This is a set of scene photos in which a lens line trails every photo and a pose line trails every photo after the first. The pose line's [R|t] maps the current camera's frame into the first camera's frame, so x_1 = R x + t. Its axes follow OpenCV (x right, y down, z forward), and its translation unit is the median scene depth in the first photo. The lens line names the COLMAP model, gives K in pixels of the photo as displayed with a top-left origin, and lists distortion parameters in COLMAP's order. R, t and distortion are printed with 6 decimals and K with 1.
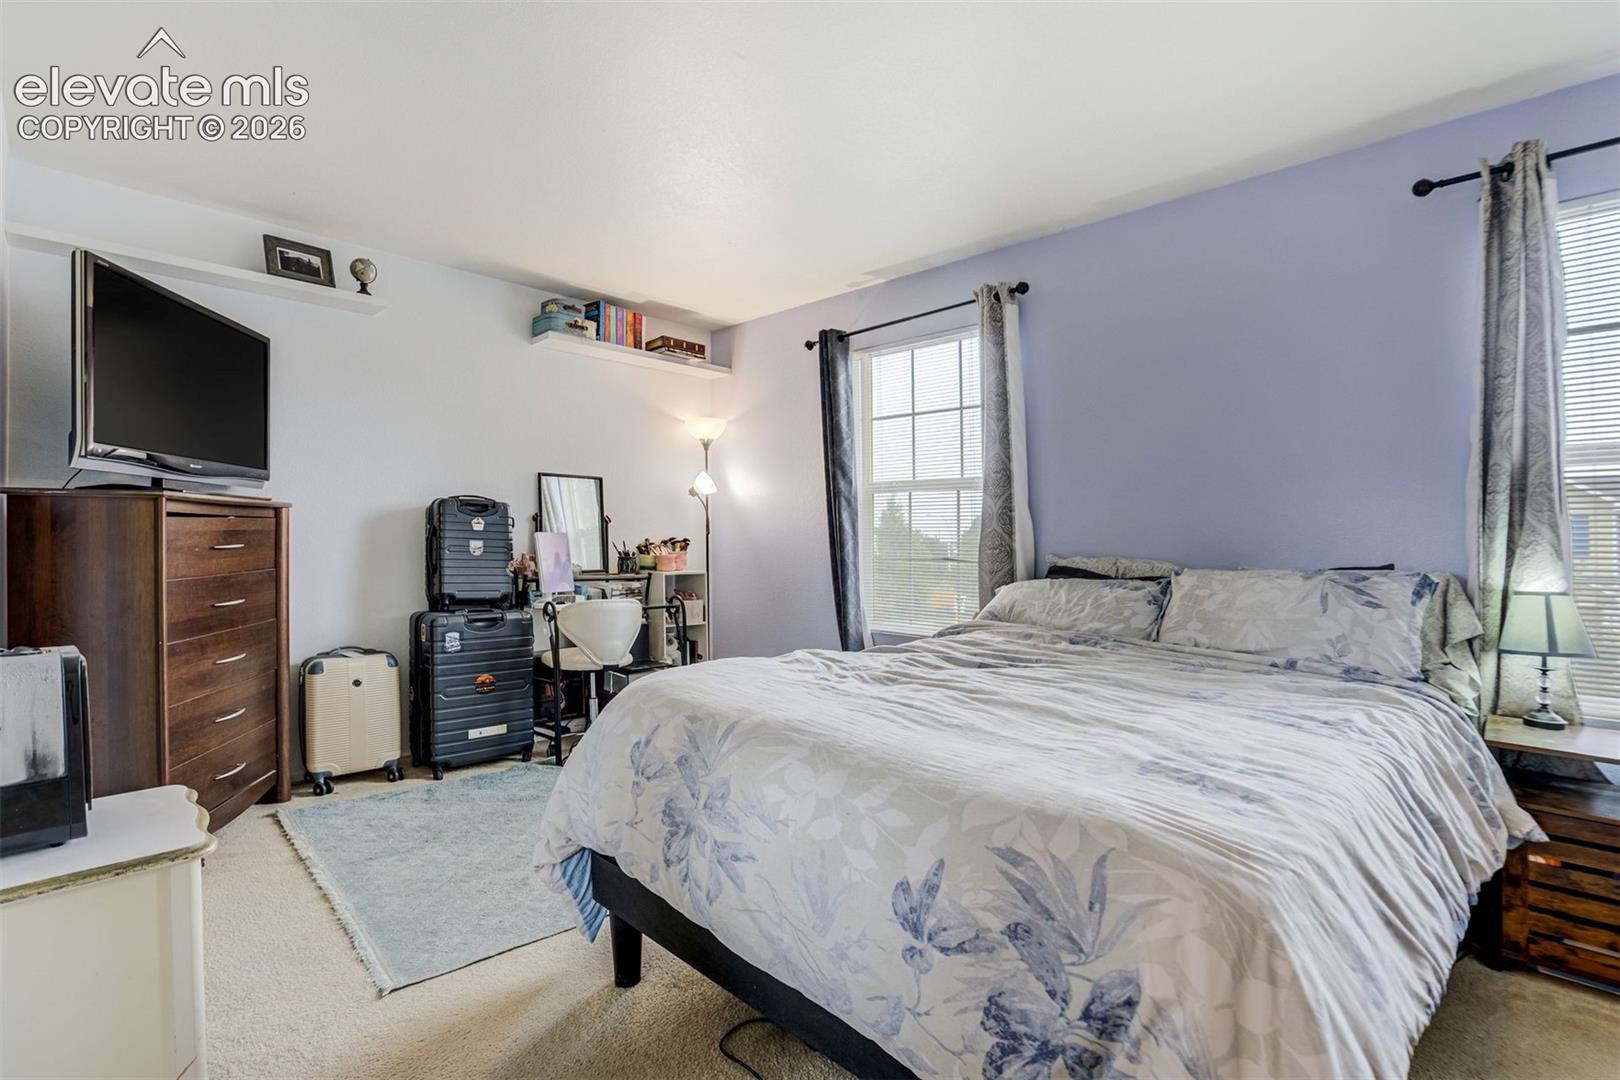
lens RADIAL K [[774.5, 0, 803.2], [0, 774.5, 542.6], [0, 0, 1]] dist [-0.045087, -0.000014]
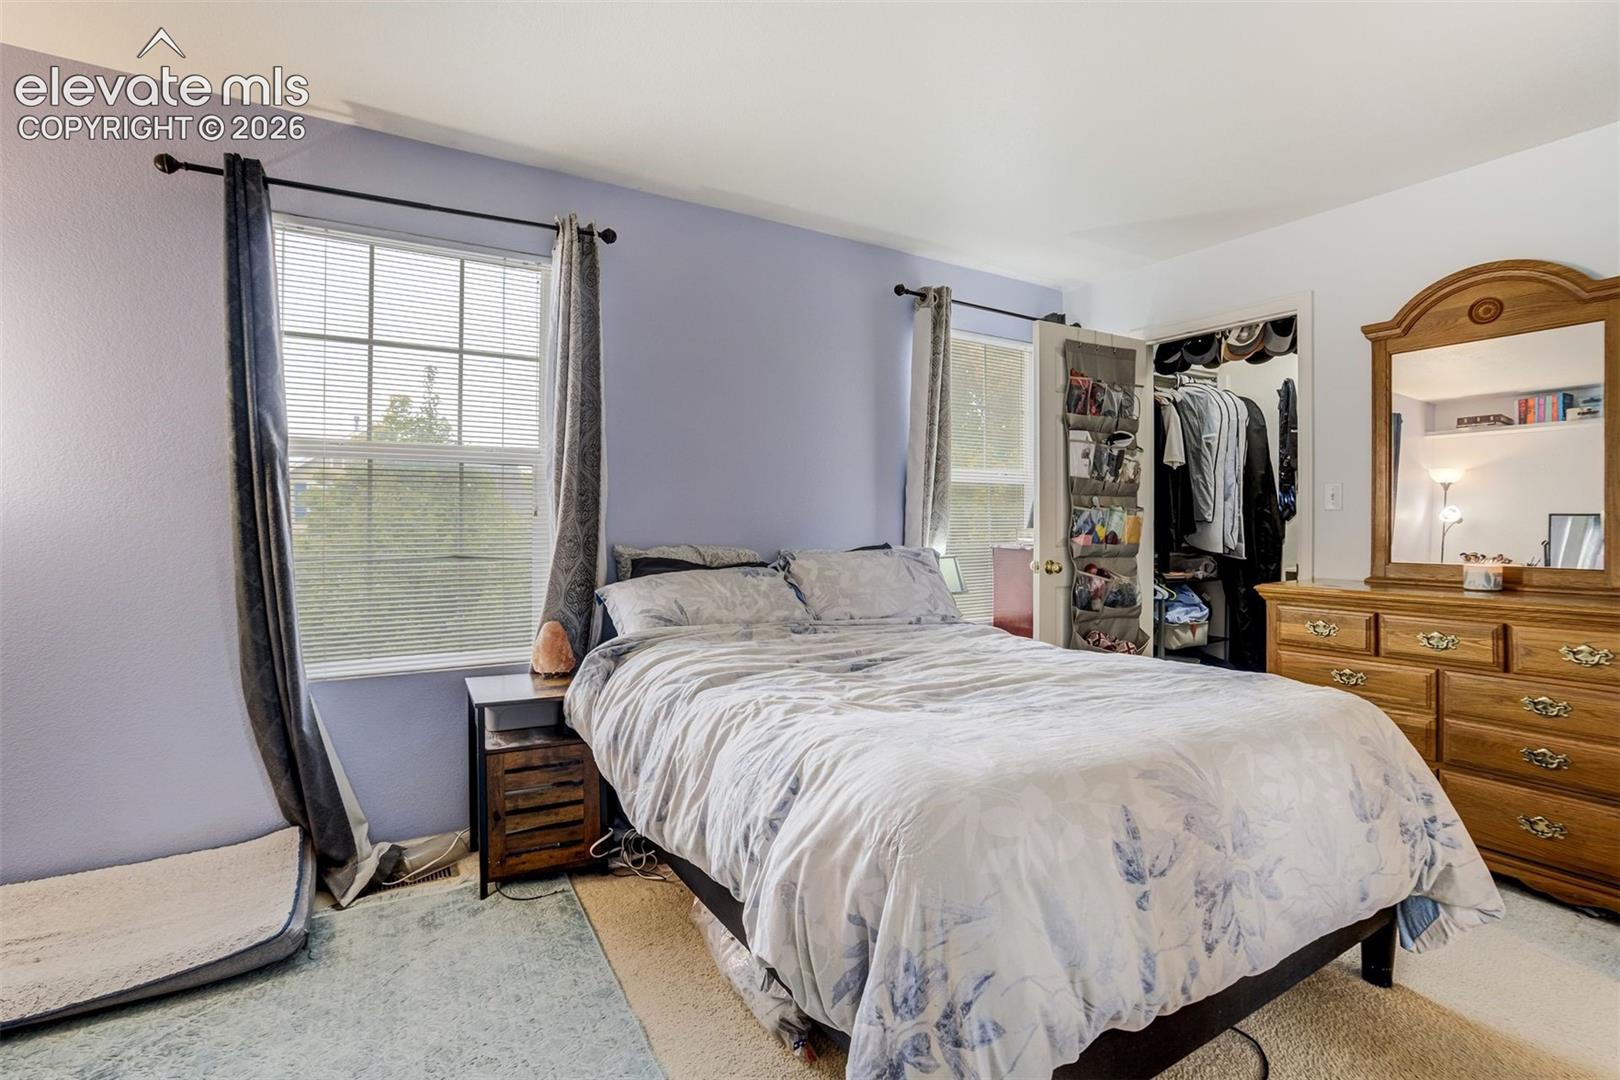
lens RADIAL K [[764.4, 0, 812.0], [0, 764.4, 528.5], [0, 0, 1]] dist [-0.045539, 0.018218]
pose [[0.212155, -0.018464, 0.977062, -0.498639], [0.005000, 0.999829, 0.017809, -0.020798], [-0.977223, 0.001107, 0.212211, 0.601248]]
